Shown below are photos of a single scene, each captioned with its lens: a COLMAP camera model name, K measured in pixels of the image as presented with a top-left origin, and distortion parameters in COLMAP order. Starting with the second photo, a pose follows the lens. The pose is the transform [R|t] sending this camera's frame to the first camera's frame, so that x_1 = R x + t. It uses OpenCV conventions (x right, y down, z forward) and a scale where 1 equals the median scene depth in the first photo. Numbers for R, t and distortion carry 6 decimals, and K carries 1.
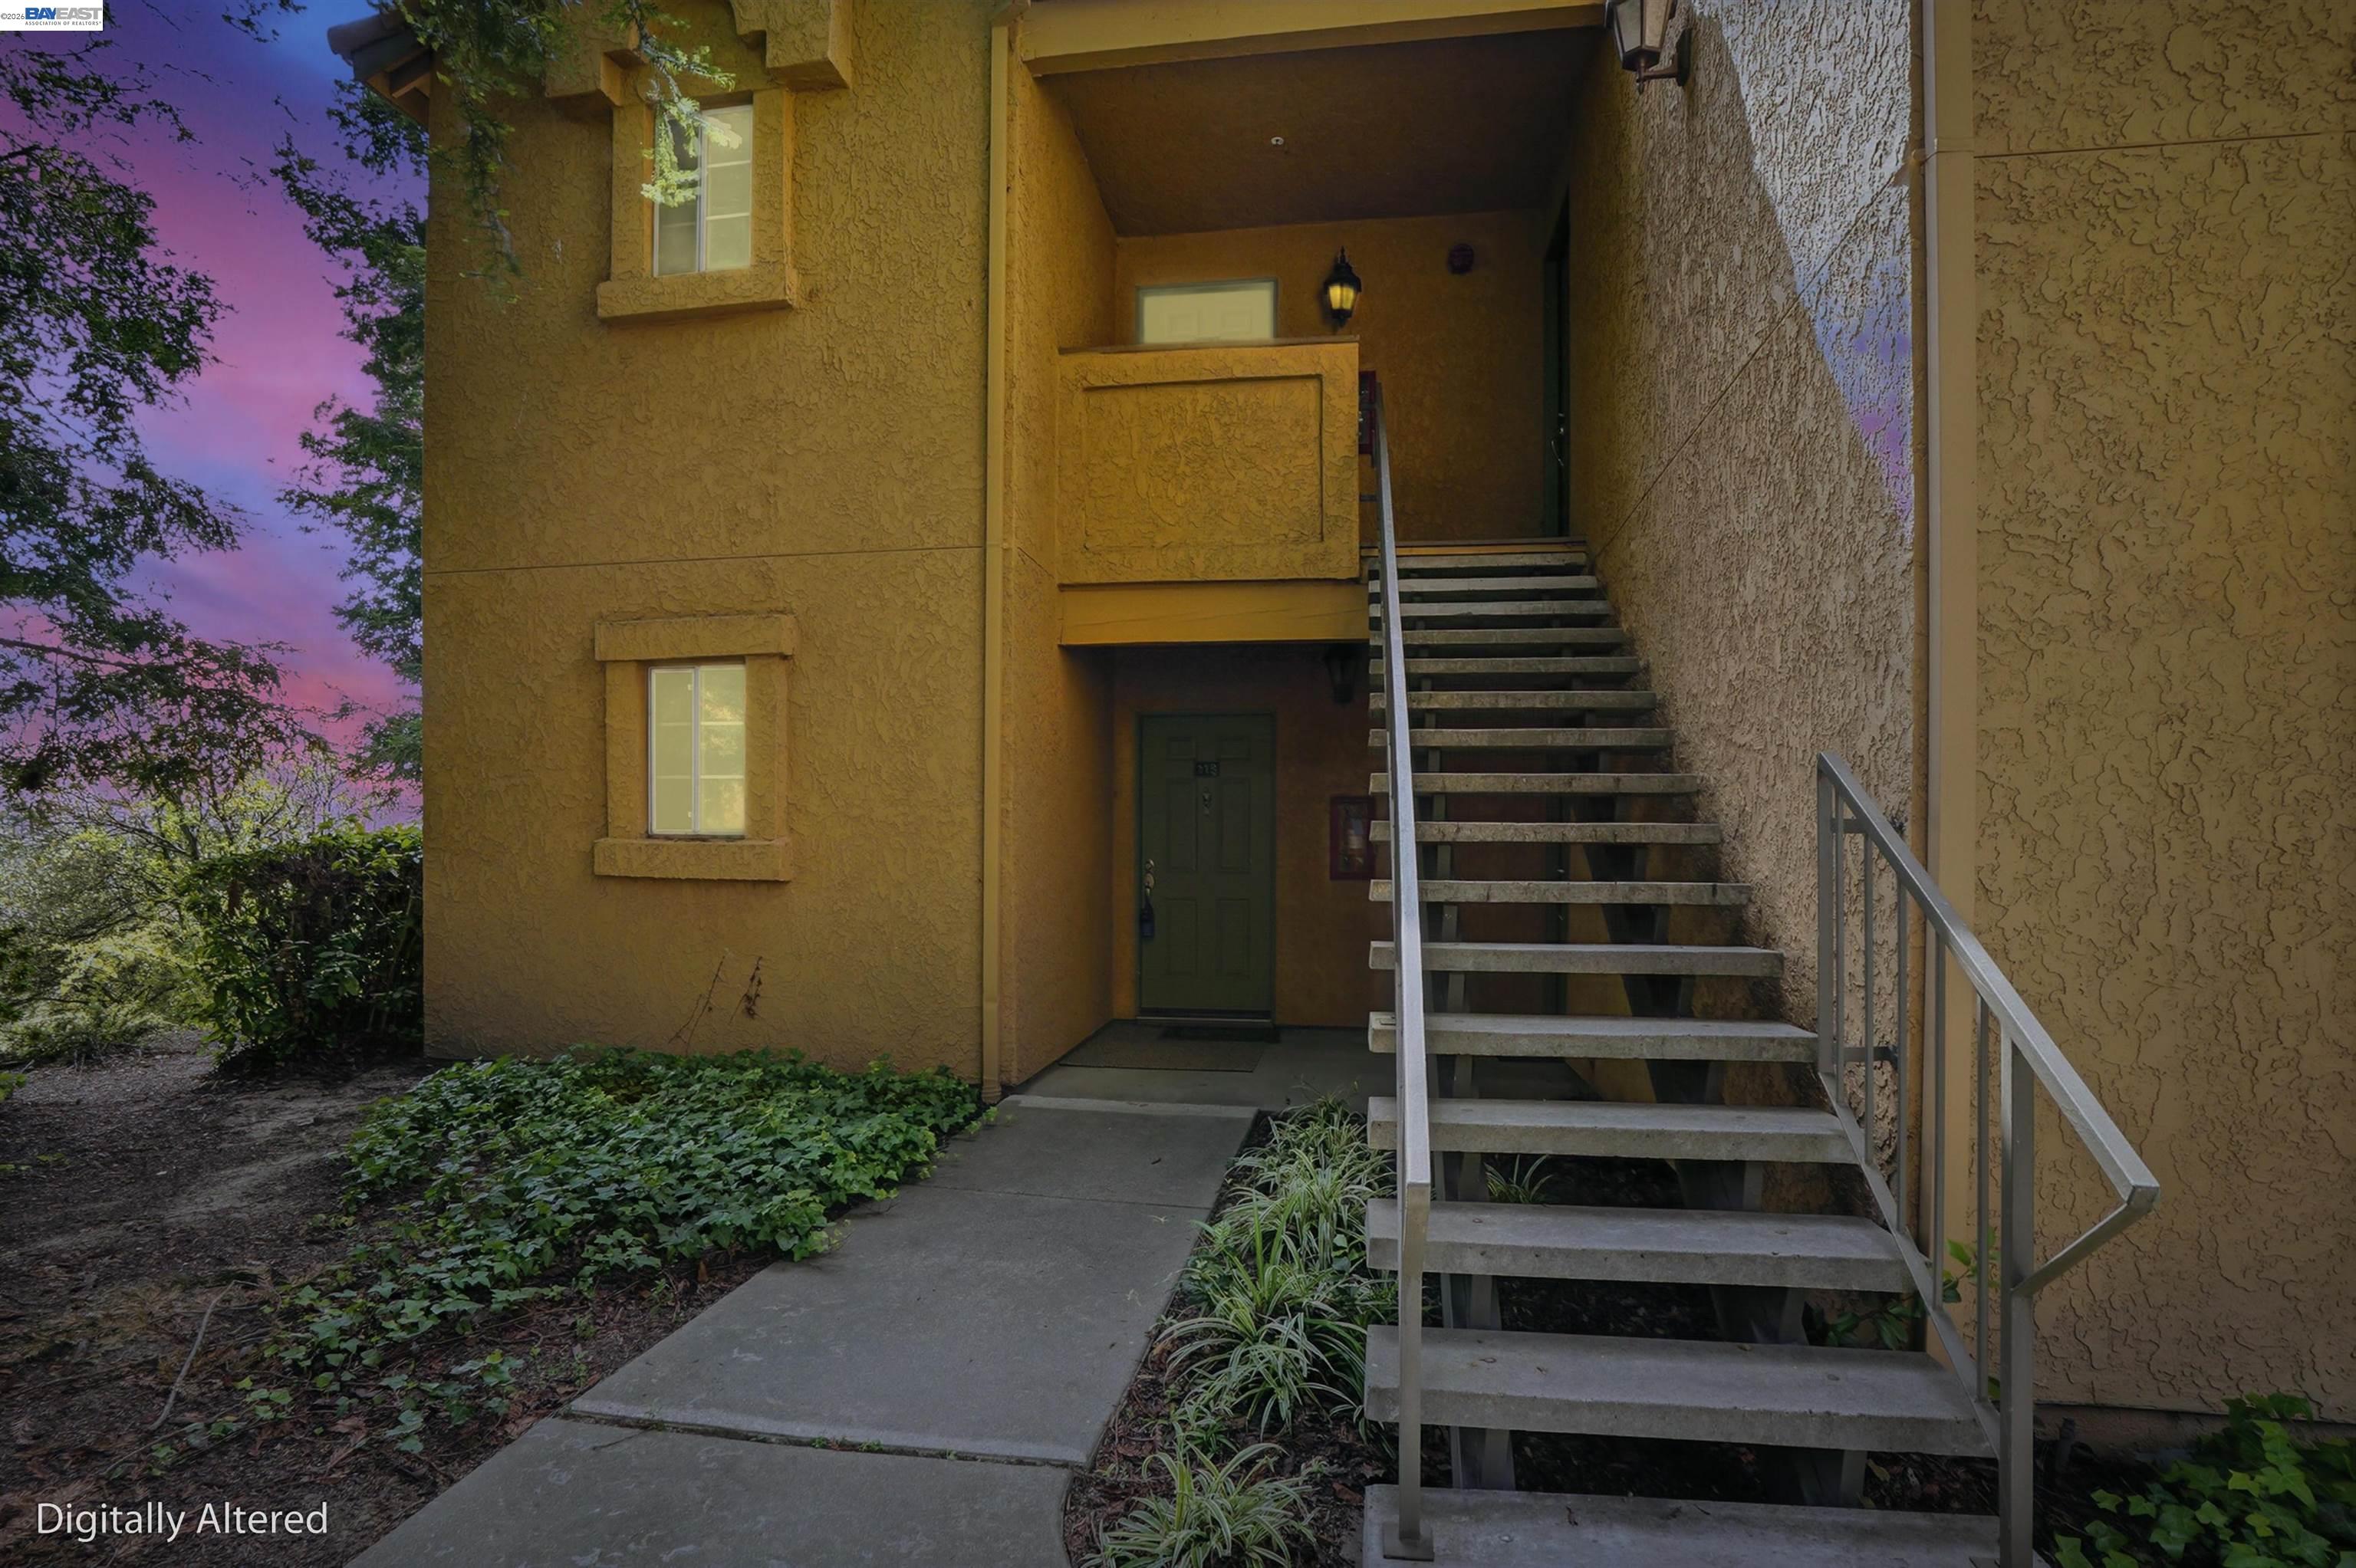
lens RADIAL K [[1174.4, 0, 1160.2], [0, 1174.4, 854.6], [0, 0, 1]] dist [-0.073722, 0.034170]
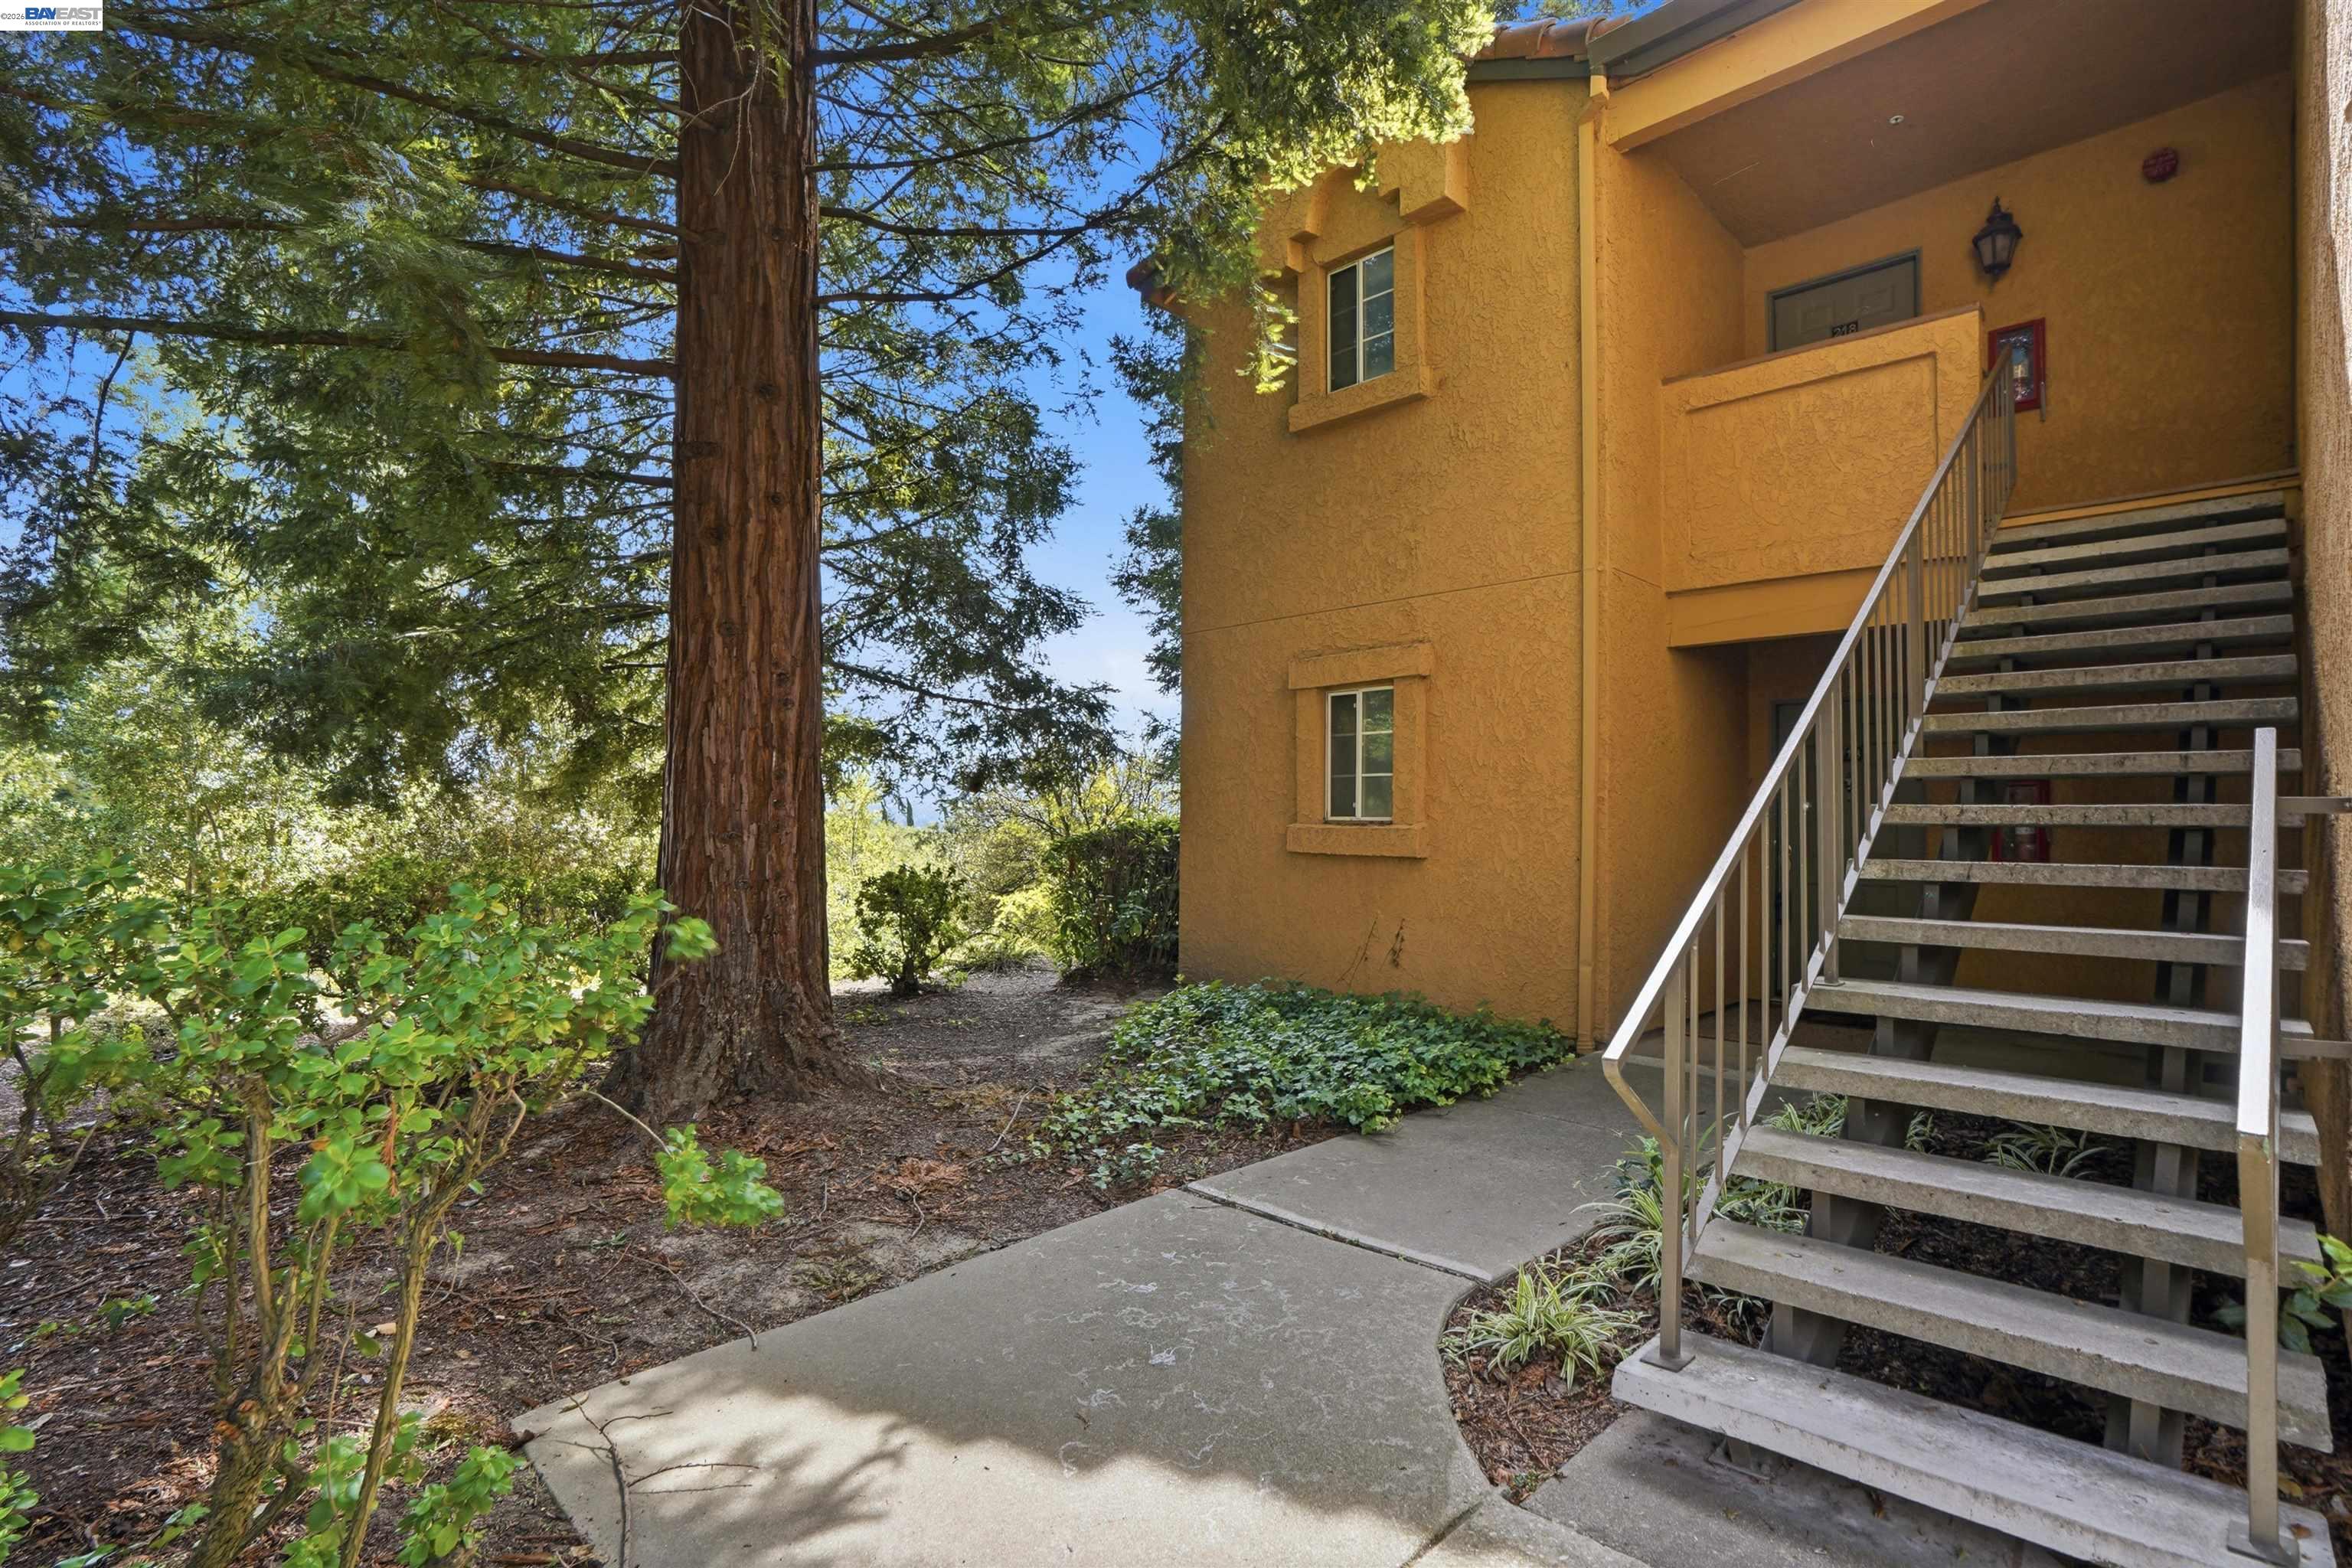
lens RADIAL K [[1108.0, 0, 1174.8], [0, 1108.0, 773.0], [0, 0, 1]] dist [-0.065571, 0.024599]
pose [[0.813029, -0.026576, -0.581616, 0.142751], [-0.009172, 0.998249, -0.058433, 0.003259], [0.582151, 0.052842, 0.811362, -0.104086]]
